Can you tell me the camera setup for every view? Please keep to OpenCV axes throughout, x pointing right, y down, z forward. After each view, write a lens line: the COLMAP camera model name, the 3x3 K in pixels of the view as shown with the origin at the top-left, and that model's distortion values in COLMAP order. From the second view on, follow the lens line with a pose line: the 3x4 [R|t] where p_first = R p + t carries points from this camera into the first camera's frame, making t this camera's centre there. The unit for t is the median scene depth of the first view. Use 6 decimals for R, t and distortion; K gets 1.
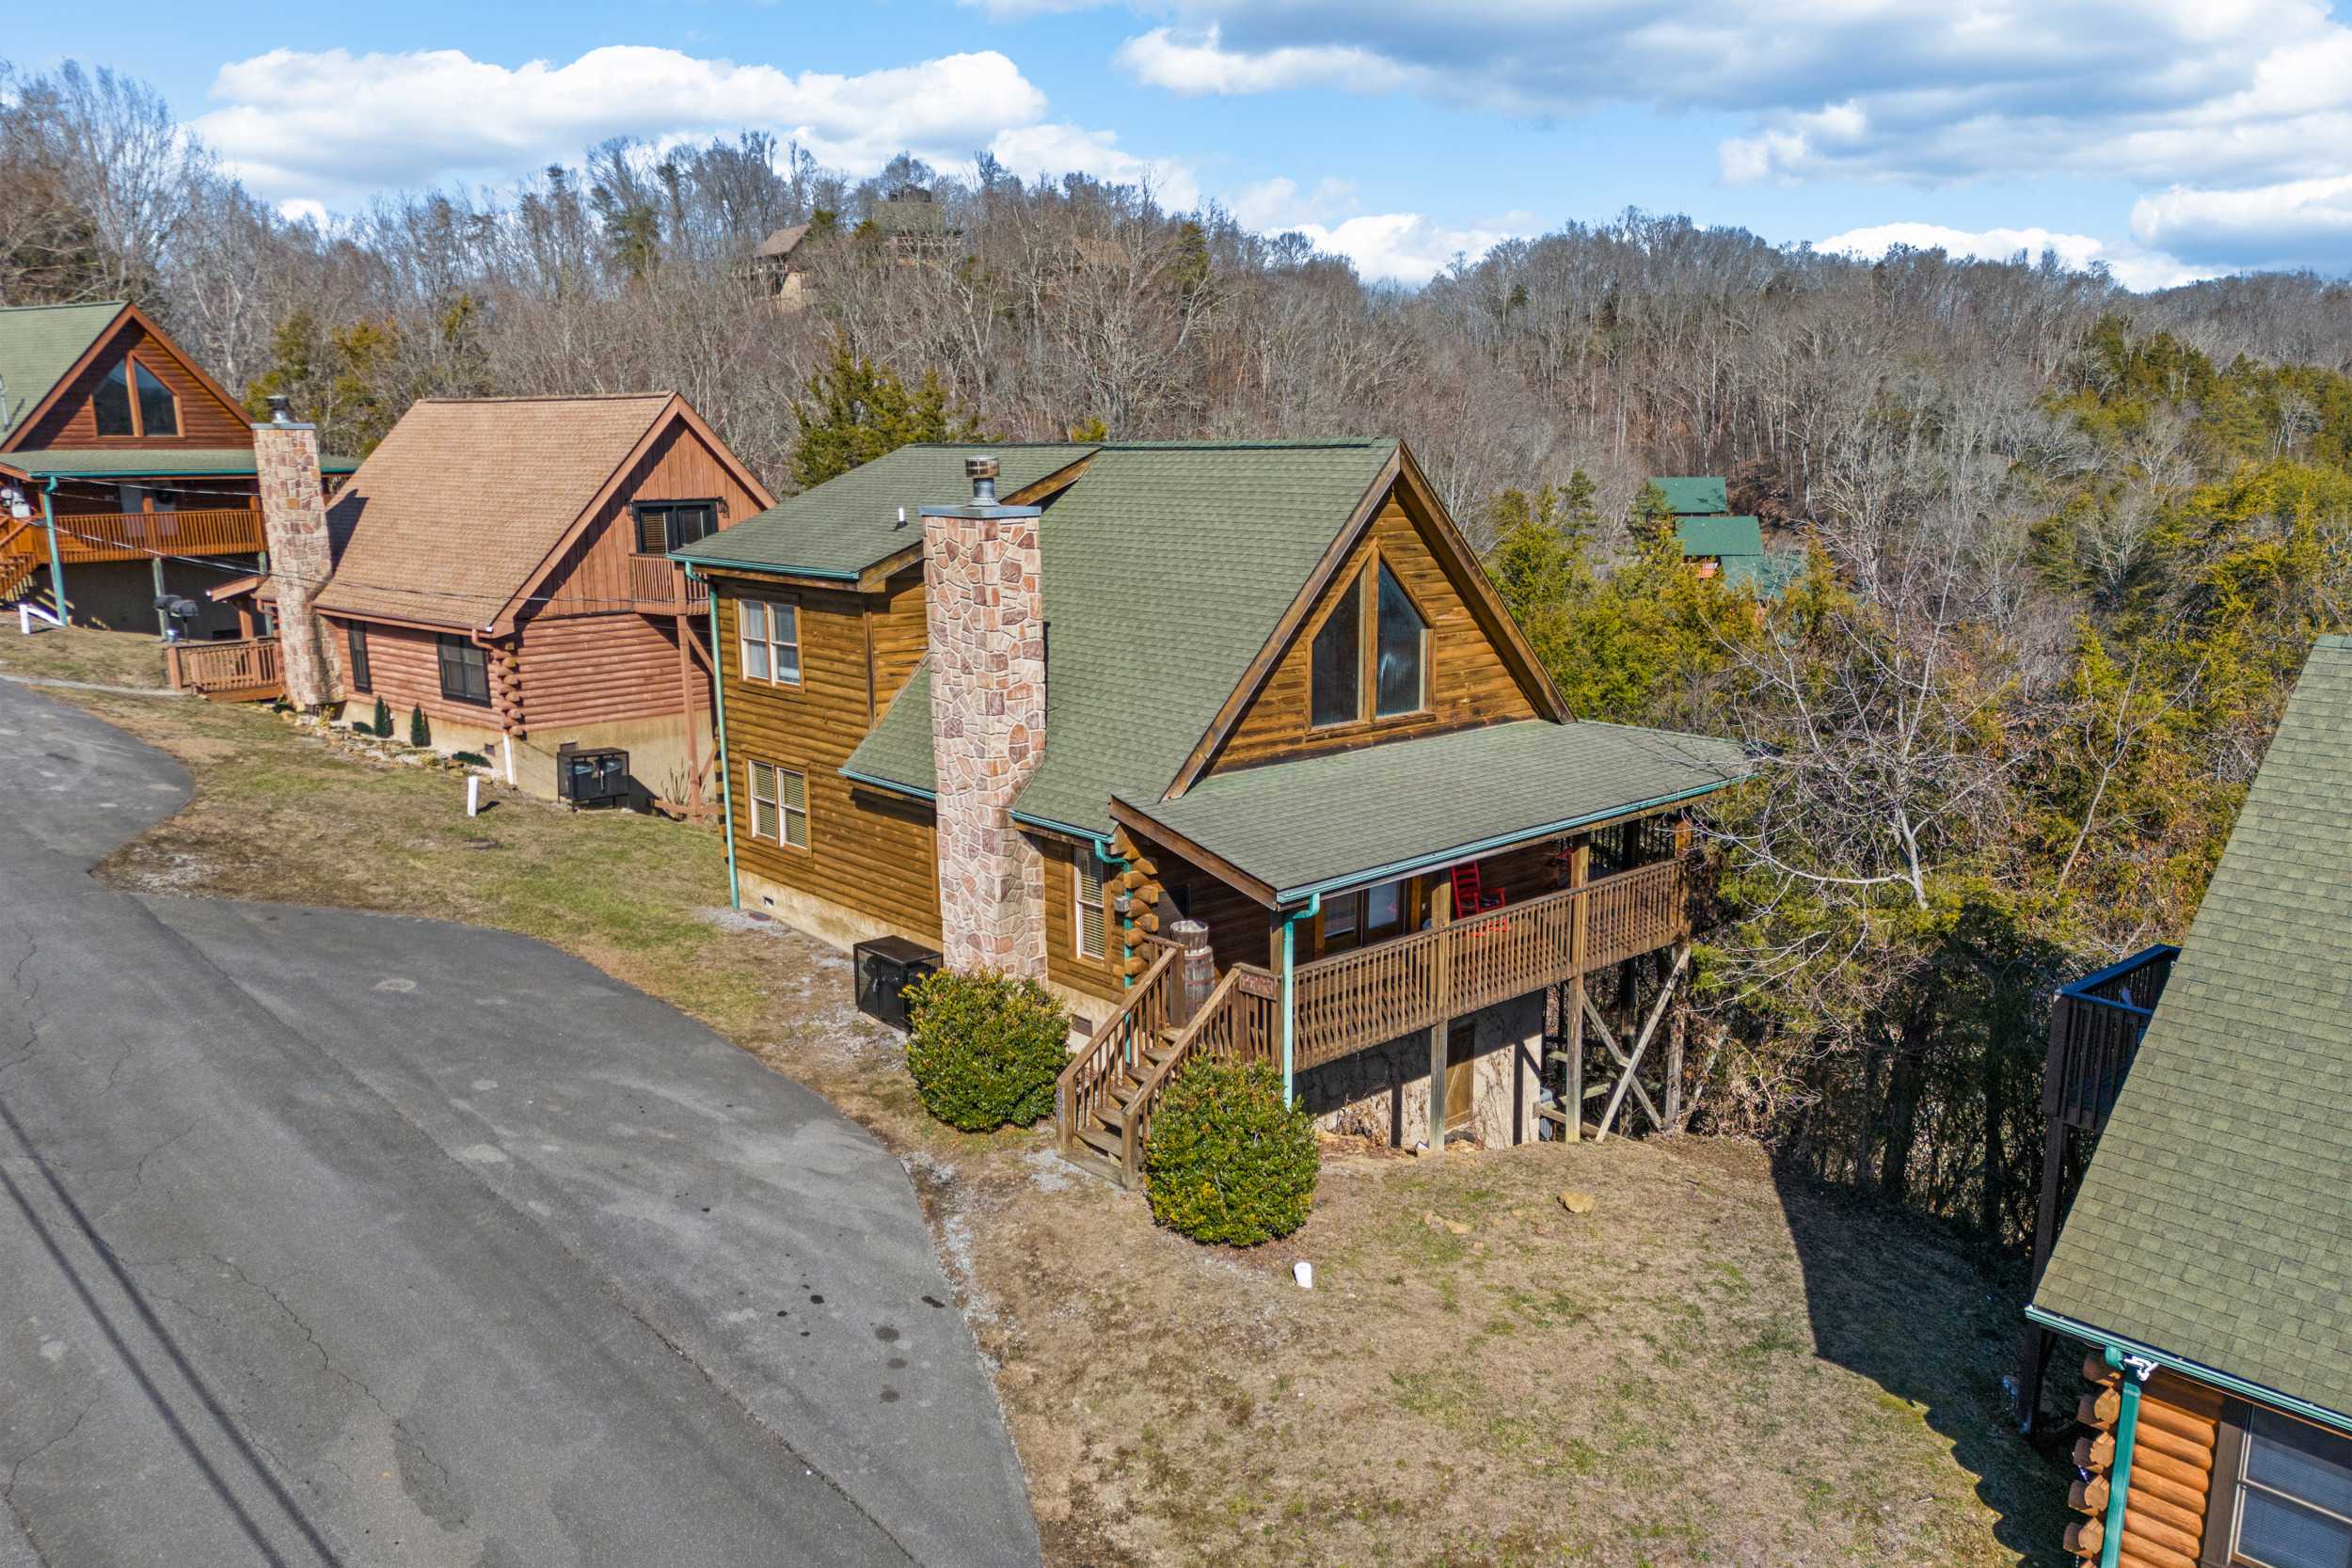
lens RADIAL K [[1767.7, 0, 1232.0], [0, 1767.7, 786.8], [0, 0, 1]] dist [0.045850, -0.003992]
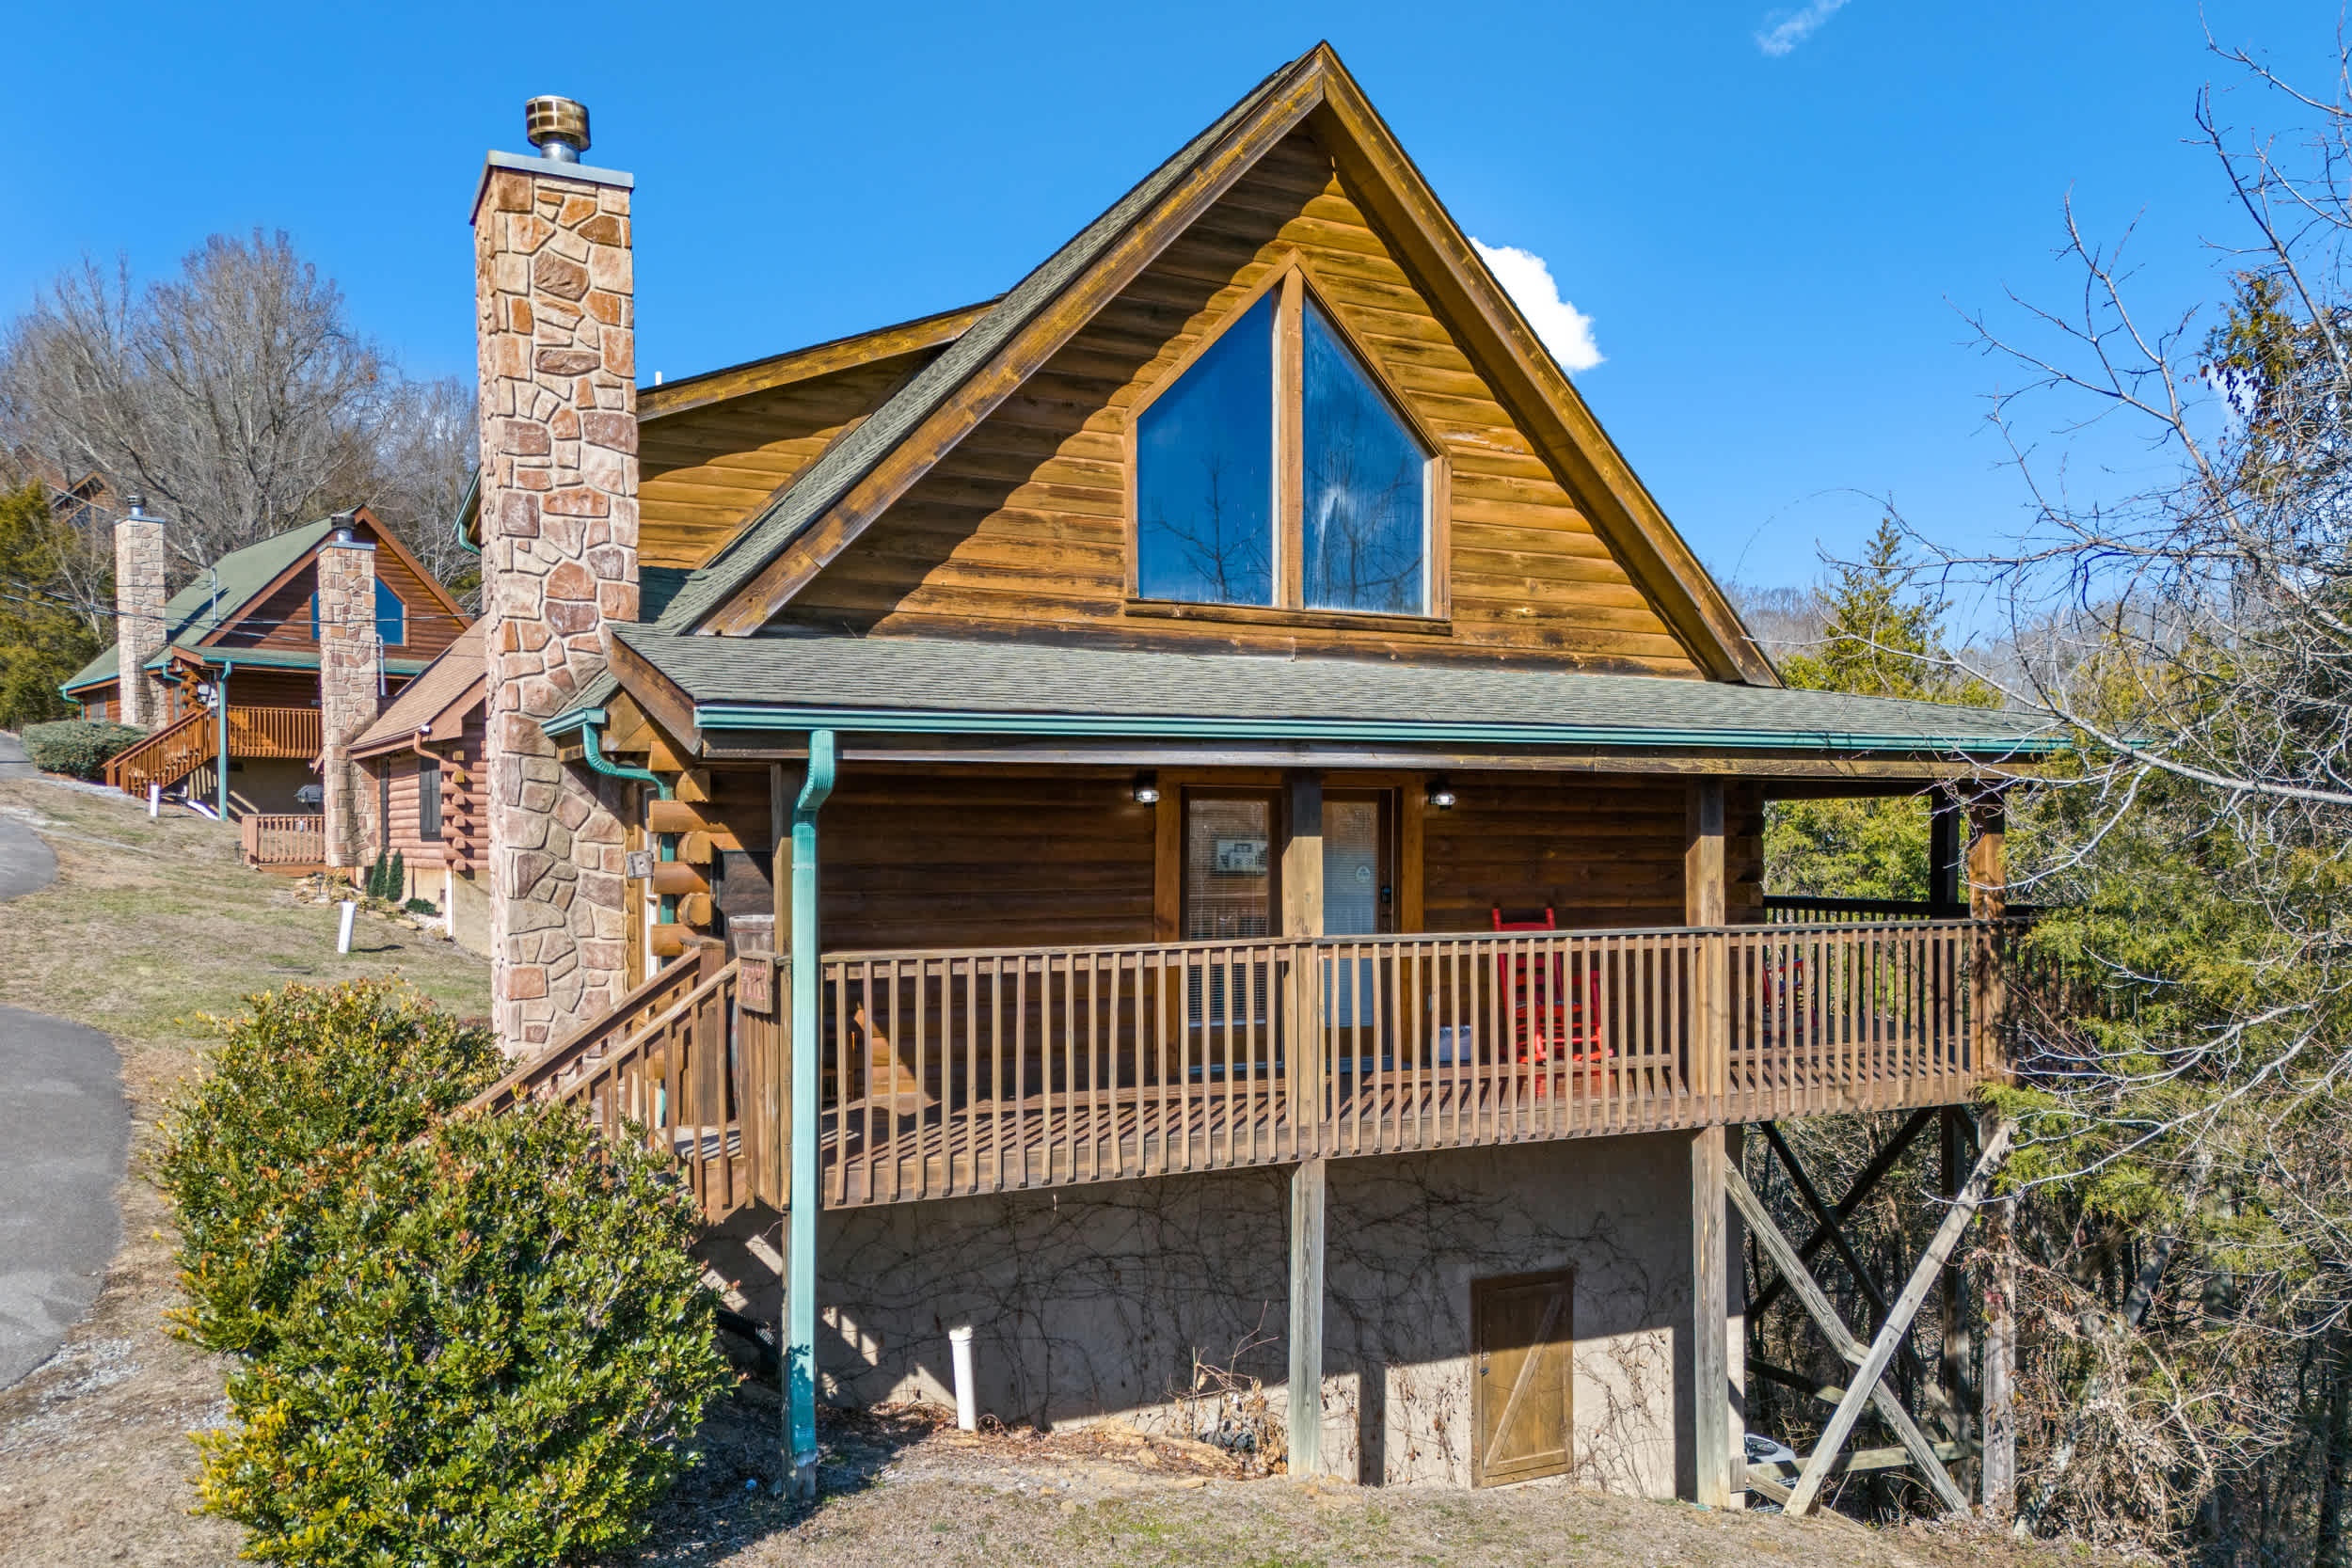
lens RADIAL K [[1791.5, 0, 1209.8], [0, 1791.5, 831.4], [0, 0, 1]] dist [0.061029, -0.115692]
pose [[0.958869, -0.001218, -0.283848, 0.212642], [-0.054861, 0.980340, -0.189534, 0.132718], [0.278499, 0.197310, 0.939951, 0.538588]]
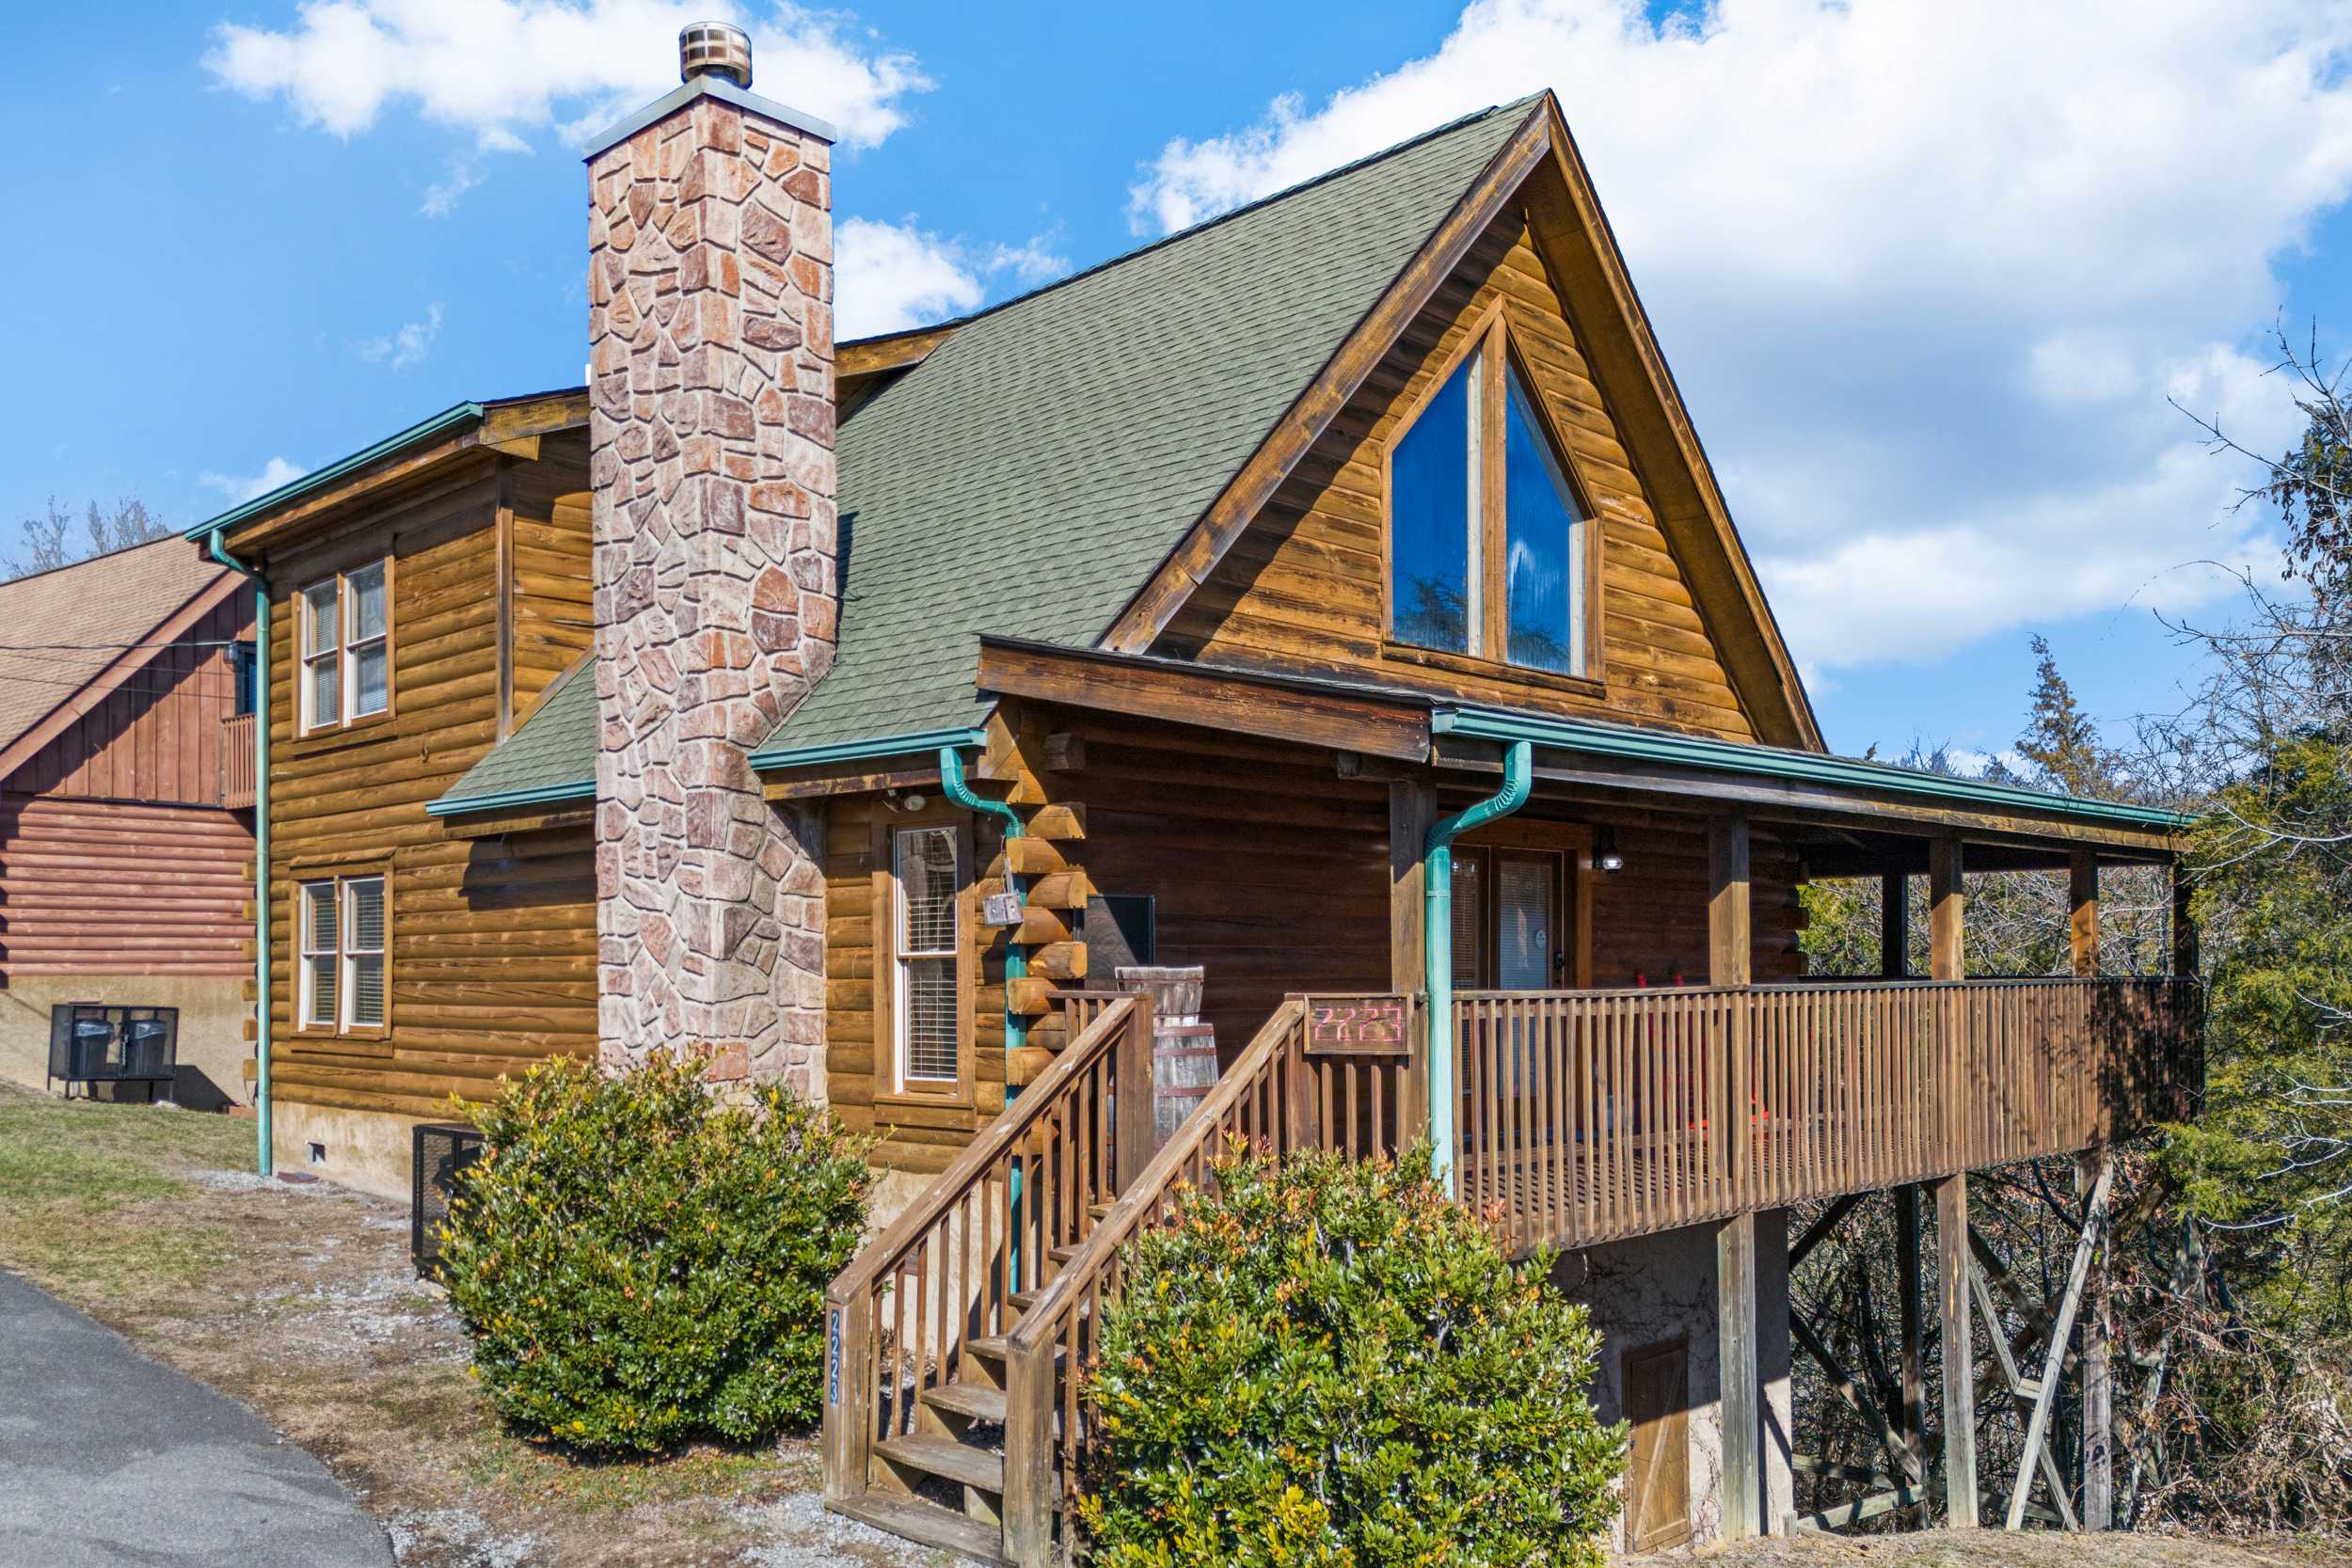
lens RADIAL K [[1910.5, 0, 1161.4], [0, 1910.5, 903.7], [0, 0, 1]] dist [0.041862, -0.009924]
pose [[0.999234, -0.002263, 0.039067, -0.039004], [0.011033, 0.974120, -0.225761, 0.157086], [-0.037545, 0.226020, 0.973399, 0.515382]]
